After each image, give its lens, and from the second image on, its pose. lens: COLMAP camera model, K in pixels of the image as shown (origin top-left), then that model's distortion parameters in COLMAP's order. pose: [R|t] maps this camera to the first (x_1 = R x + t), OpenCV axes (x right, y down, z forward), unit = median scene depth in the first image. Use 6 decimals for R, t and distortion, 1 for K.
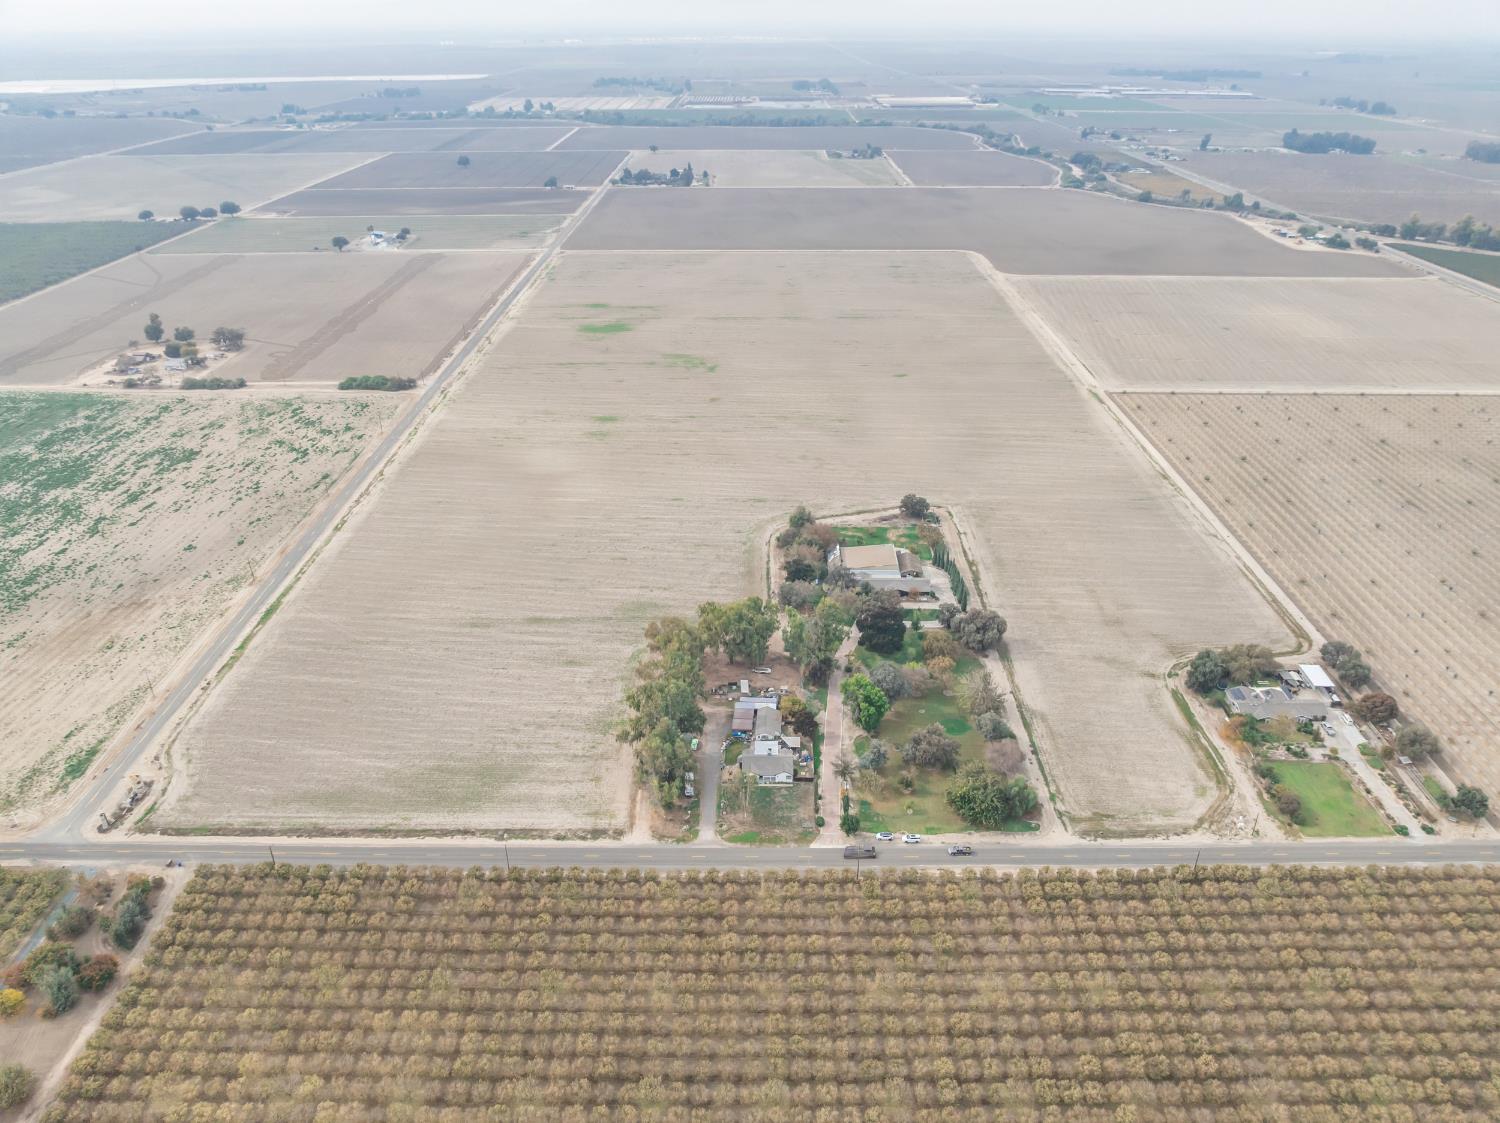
lens RADIAL K [[1051.8, 0, 746.9], [0, 1051.8, 558.7], [0, 0, 1]] dist [-0.039644, 0.008353]
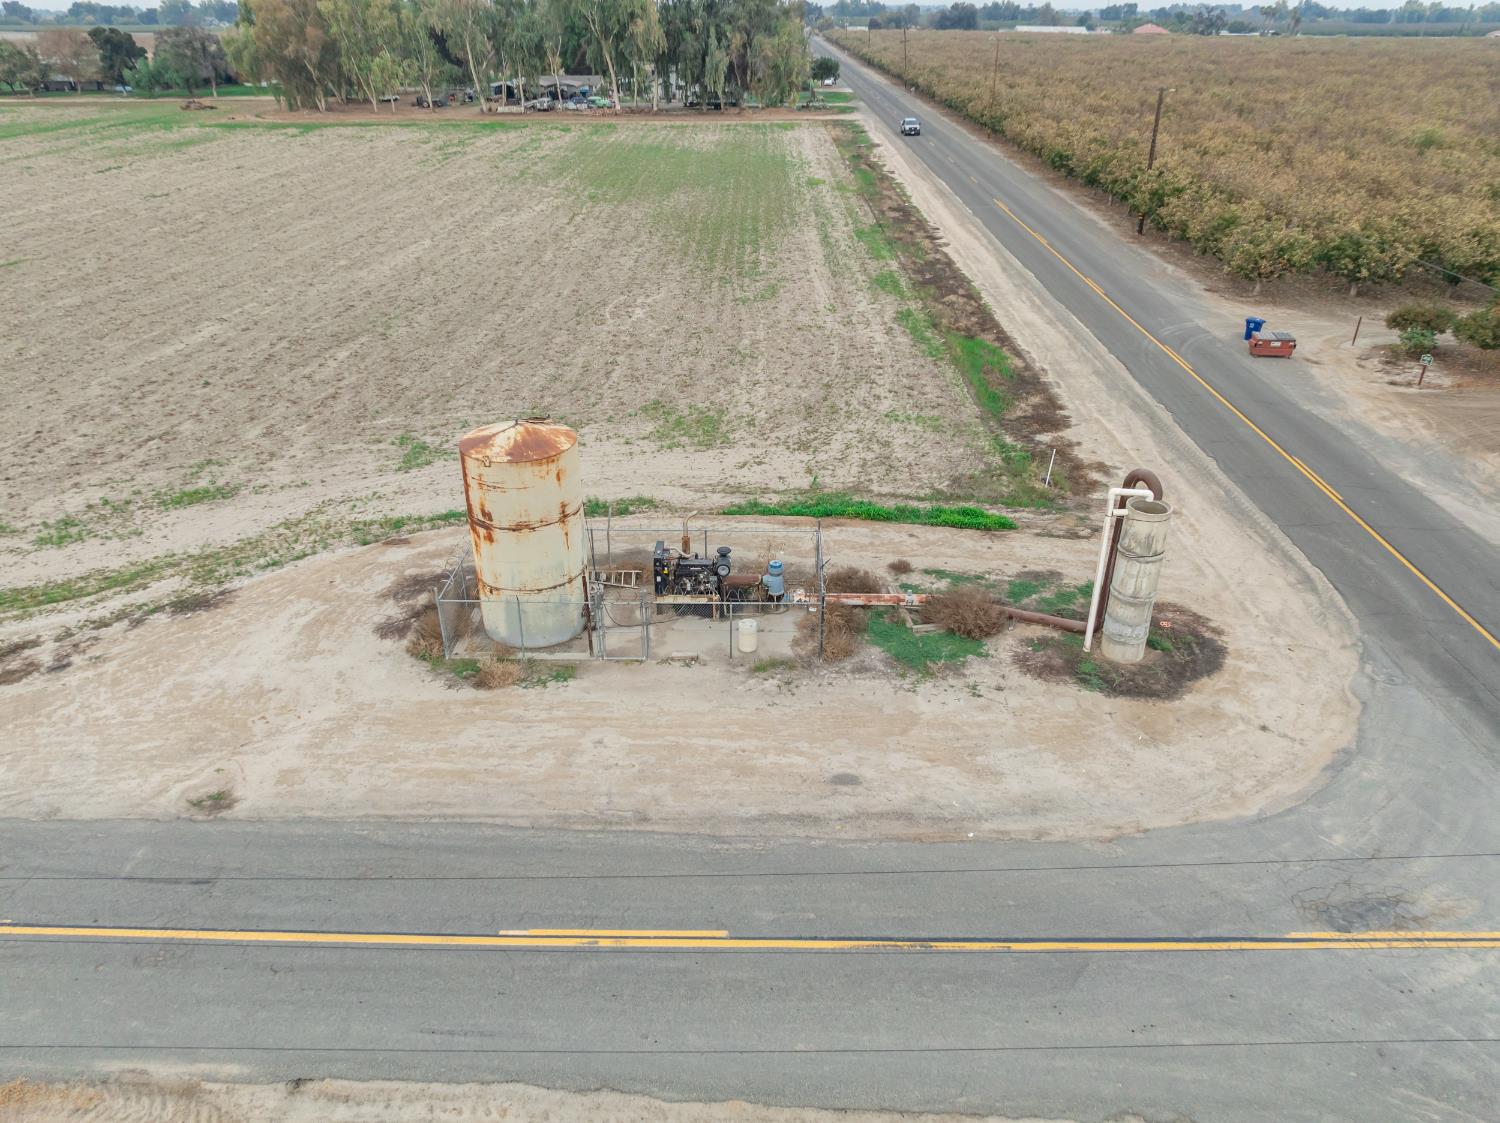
lens RADIAL K [[1051.8, 0, 746.9], [0, 1051.8, 558.7], [0, 0, 1]] dist [-0.039644, 0.008353]
pose [[0.013545, -0.466455, 0.884441, -0.396863], [0.462190, 0.787279, 0.408133, 0.111857], [-0.886677, 0.403252, 0.226255, 0.569328]]
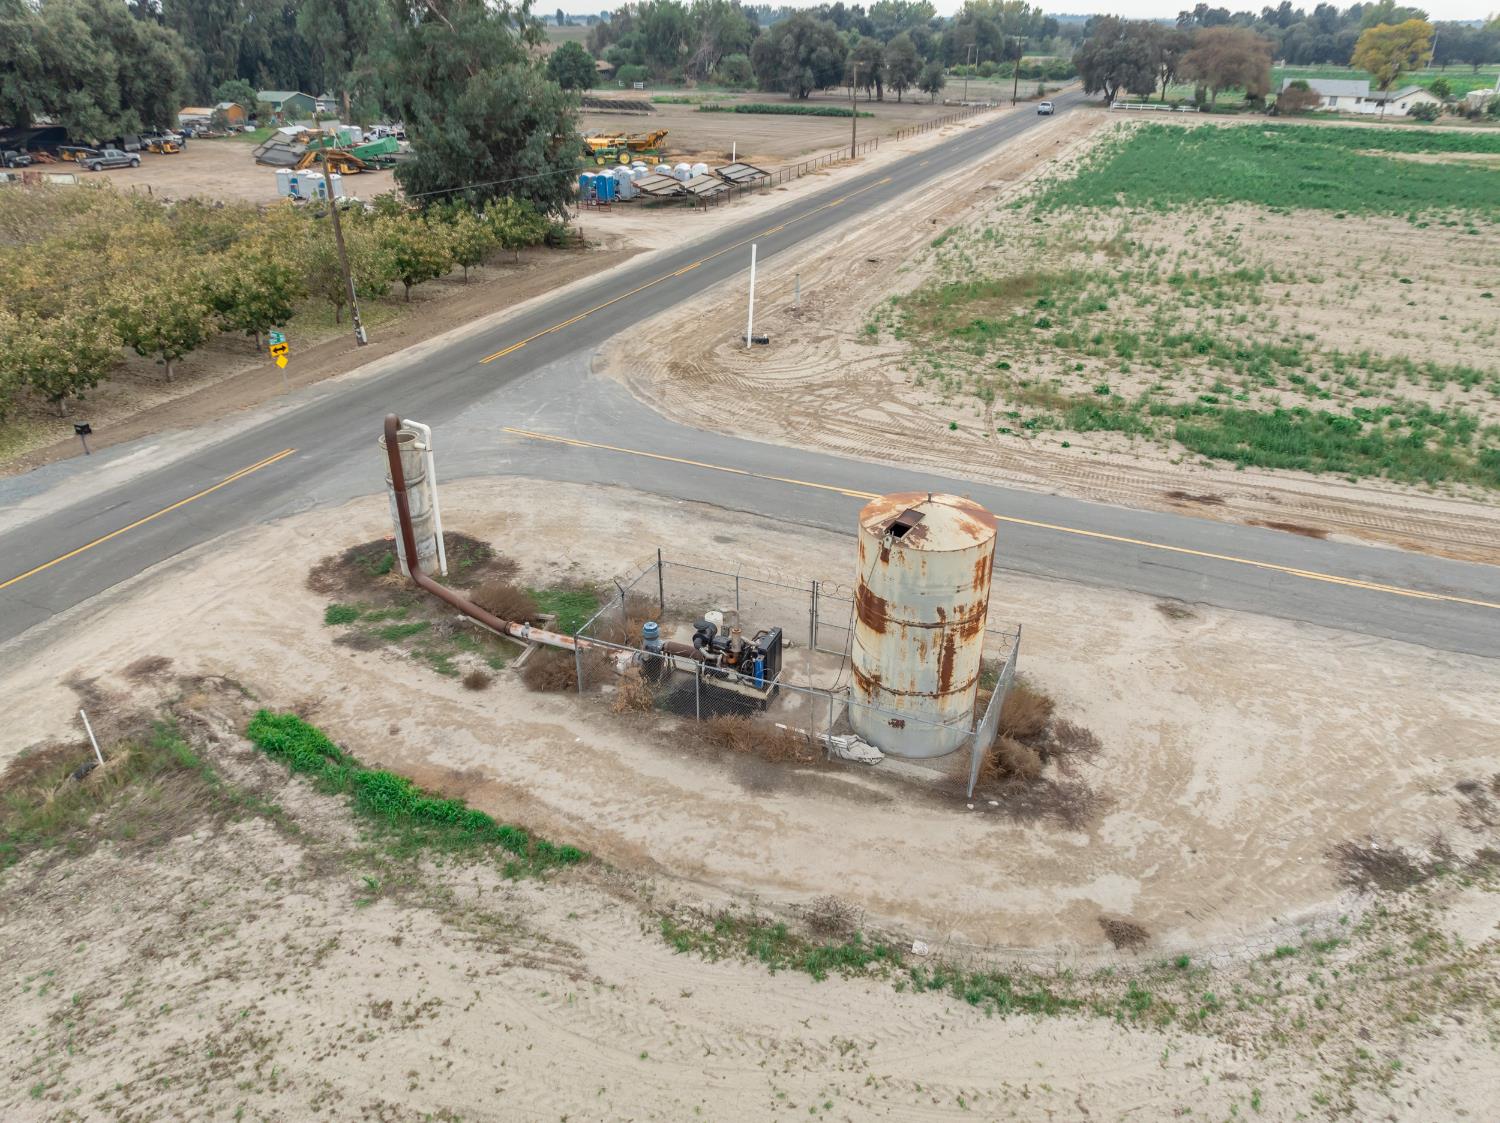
lens RADIAL K [[1051.8, 0, 746.9], [0, 1051.8, 558.7], [0, 0, 1]] dist [-0.039644, 0.008353]
pose [[-0.398774, 0.428740, -0.810655, -0.307591], [-0.424907, 0.696984, 0.577640, 0.101911], [0.812670, 0.574801, -0.095764, 0.587918]]
